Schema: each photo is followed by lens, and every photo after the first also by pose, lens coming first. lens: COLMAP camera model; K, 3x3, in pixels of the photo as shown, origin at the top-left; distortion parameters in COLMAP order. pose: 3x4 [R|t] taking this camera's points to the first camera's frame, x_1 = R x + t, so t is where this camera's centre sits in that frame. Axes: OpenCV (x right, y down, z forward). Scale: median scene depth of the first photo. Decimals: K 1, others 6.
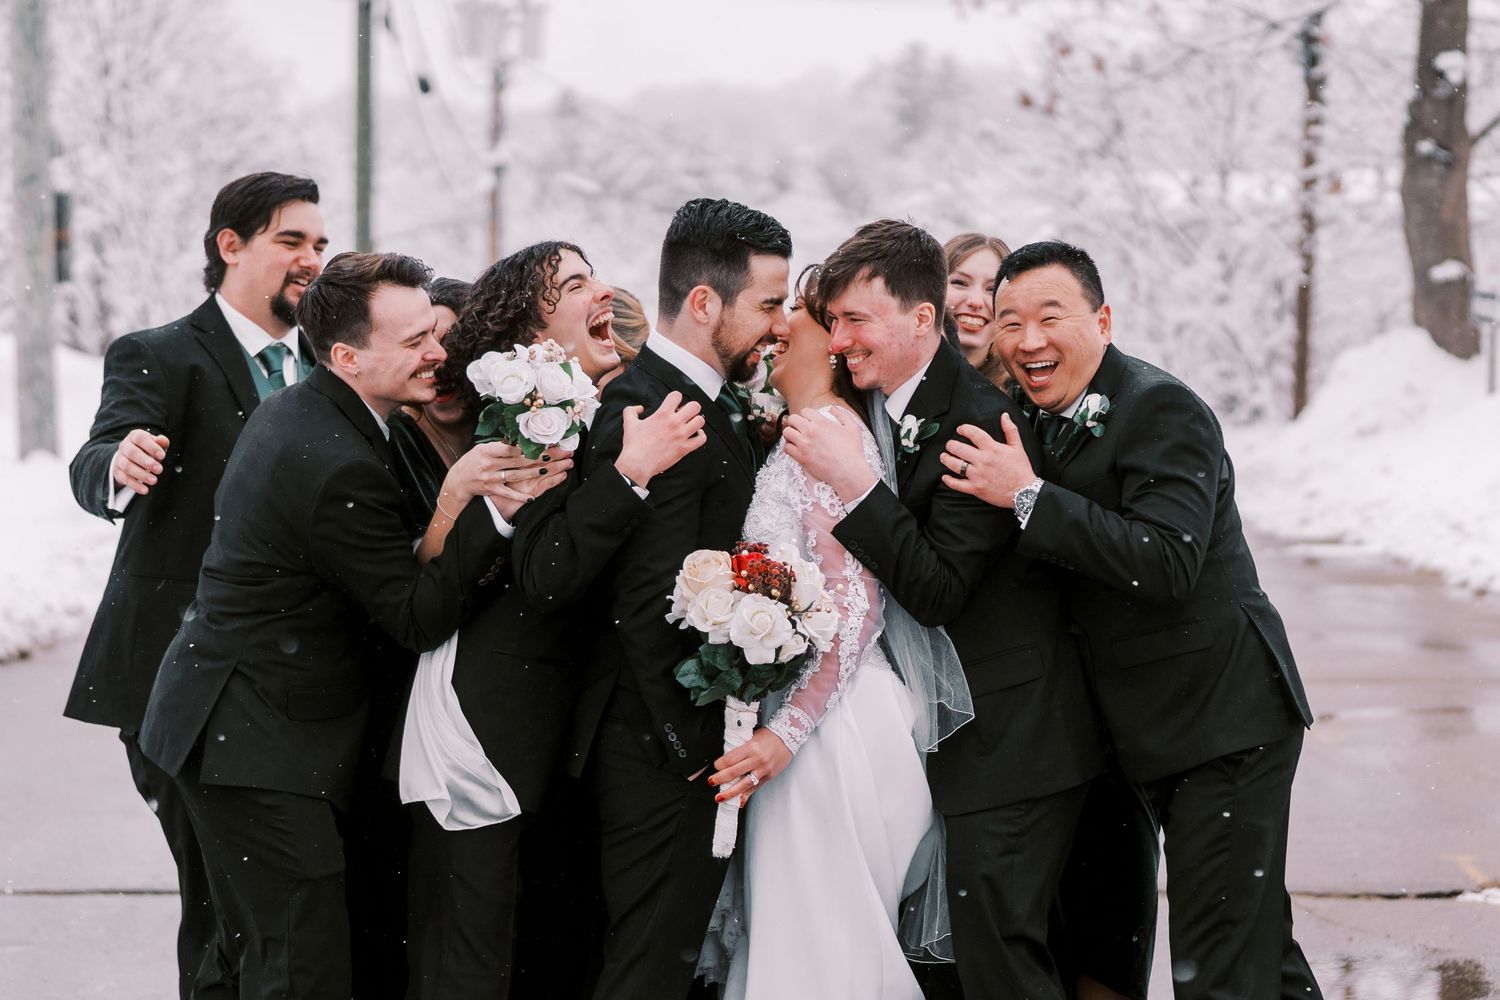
lens RADIAL K [[3419.4, 0, 821.1], [0, 3419.4, 352.9], [0, 0, 1]] dist [0.033568, -0.201779]
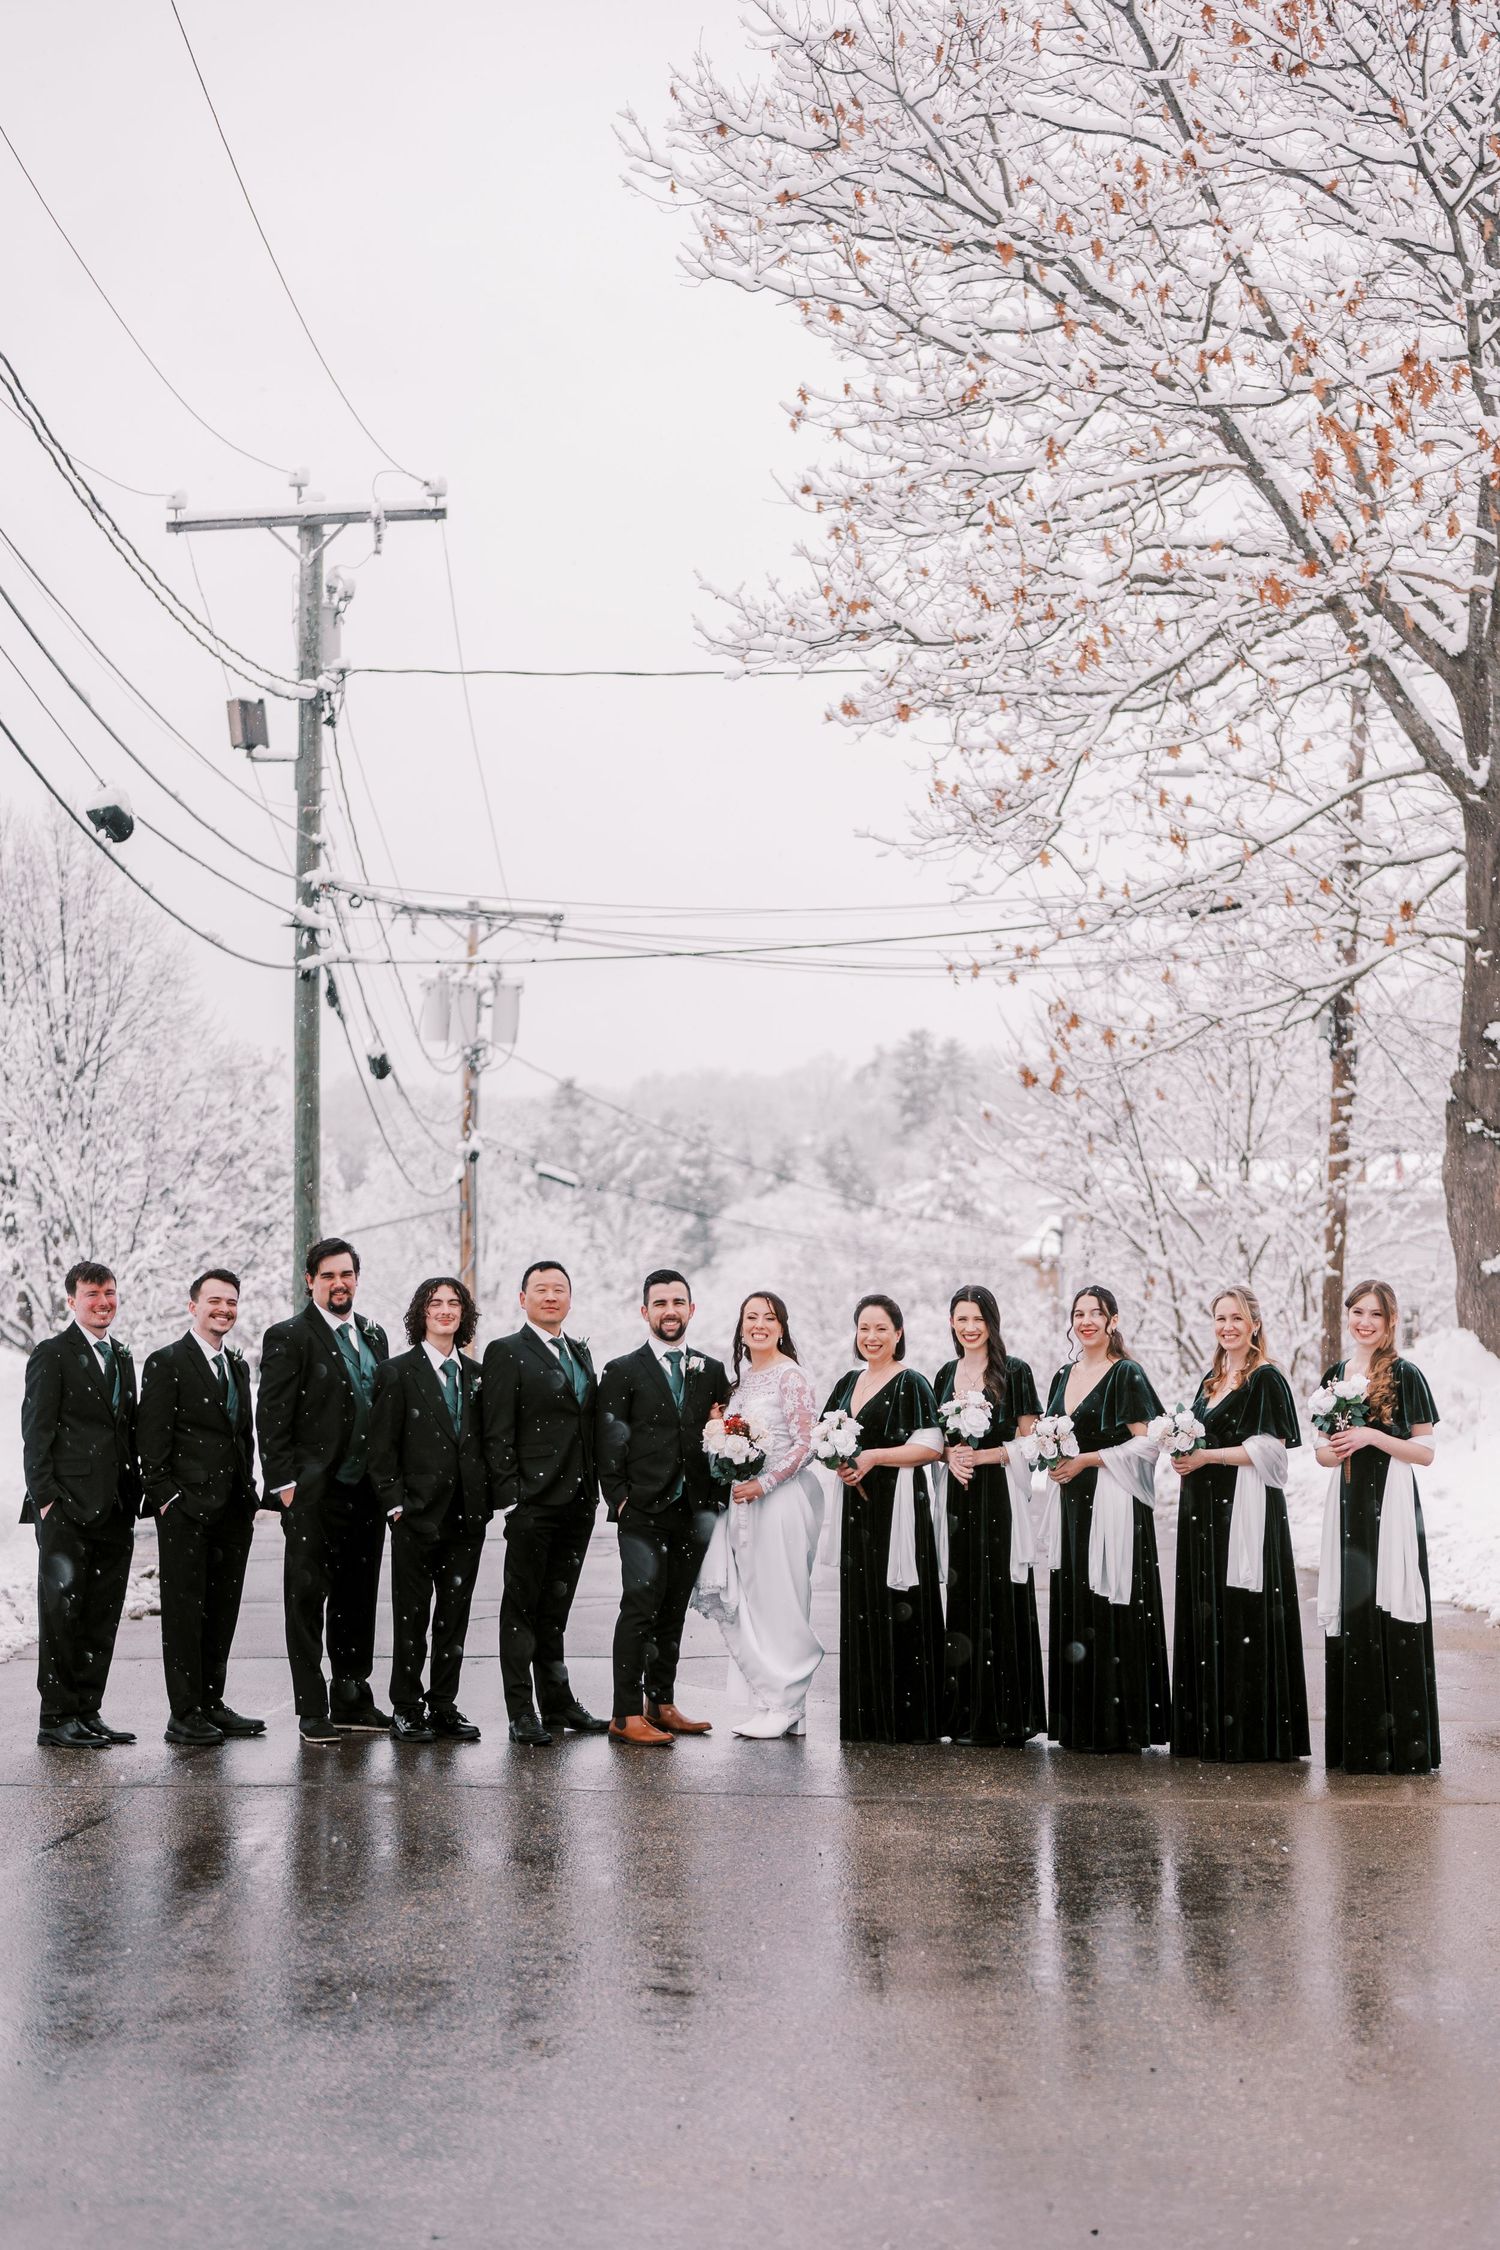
lens RADIAL K [[3404.5, 0, 803.5], [0, 3404.5, 1323.5], [0, 0, 1]] dist [0.017571, -0.023300]
pose [[0.999962, -0.004444, -0.007505, 0.006140], [0.004402, 0.999975, -0.005614, -0.003558], [0.007530, 0.005581, 0.999956, 0.090078]]
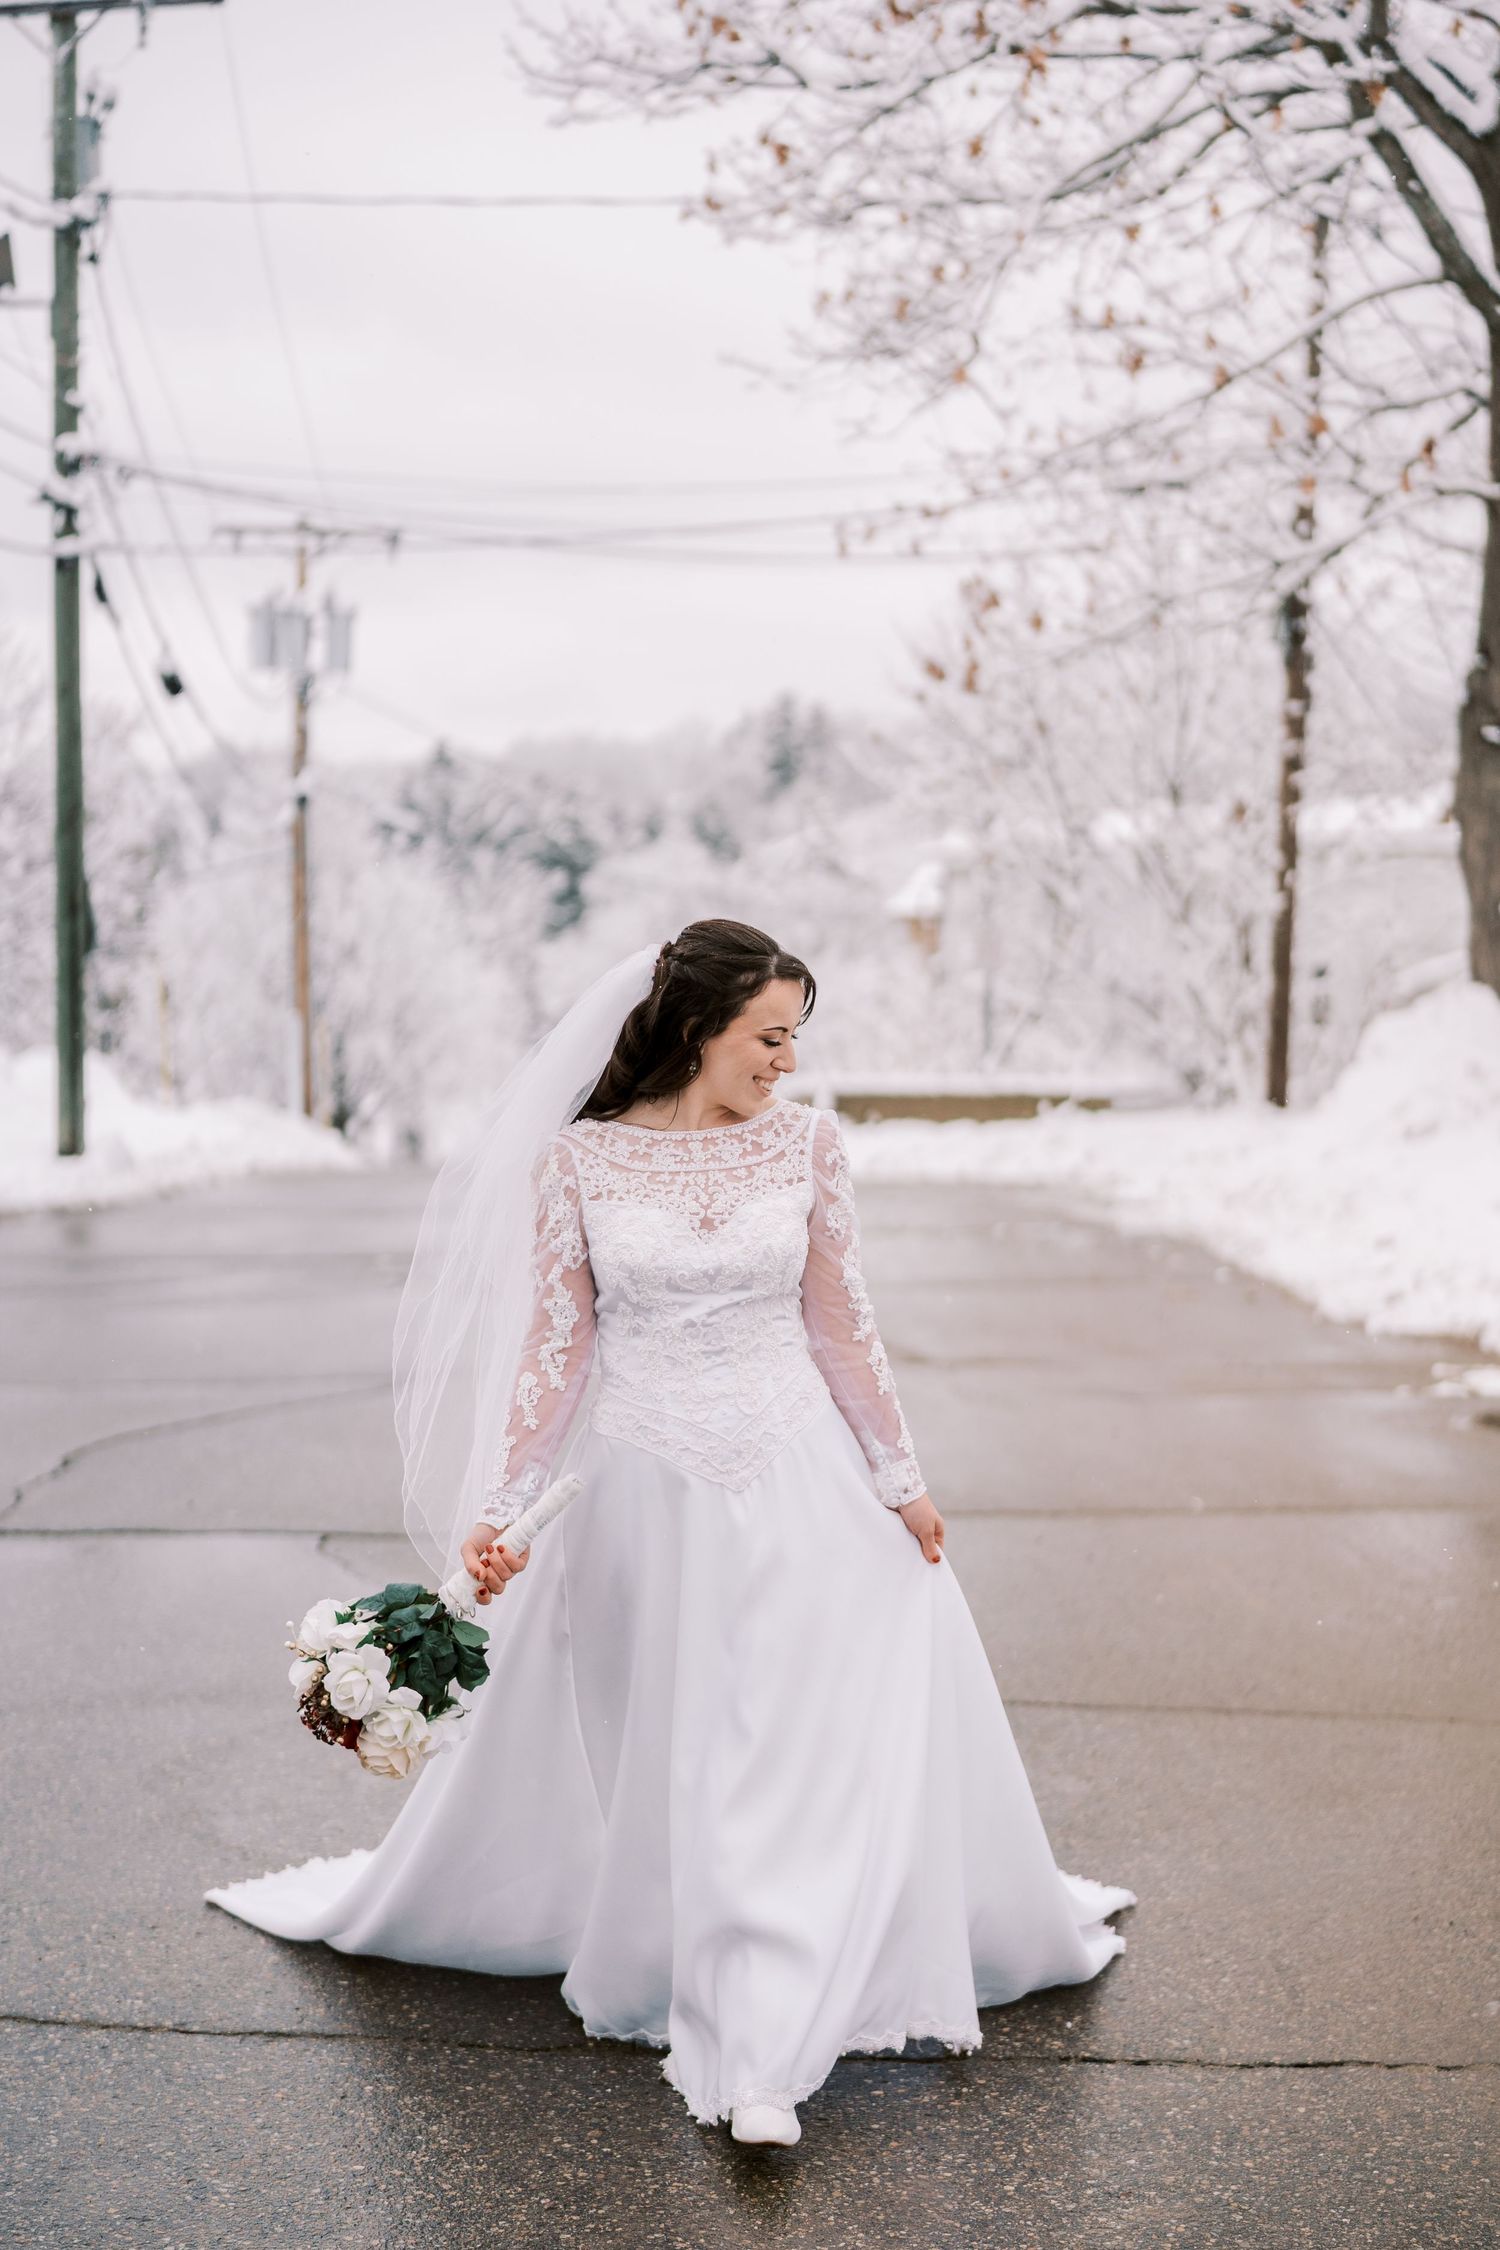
lens RADIAL K [[3214.9, 0, 667.5], [0, 3214.9, 1191.3], [0, 0, 1]] dist [-0.012614, 0.070727]
pose [[0.999937, -0.005421, -0.009861, 0.007873], [0.006001, 0.998197, 0.059718, -0.004570], [0.009519, -0.059773, 0.998167, 0.275755]]
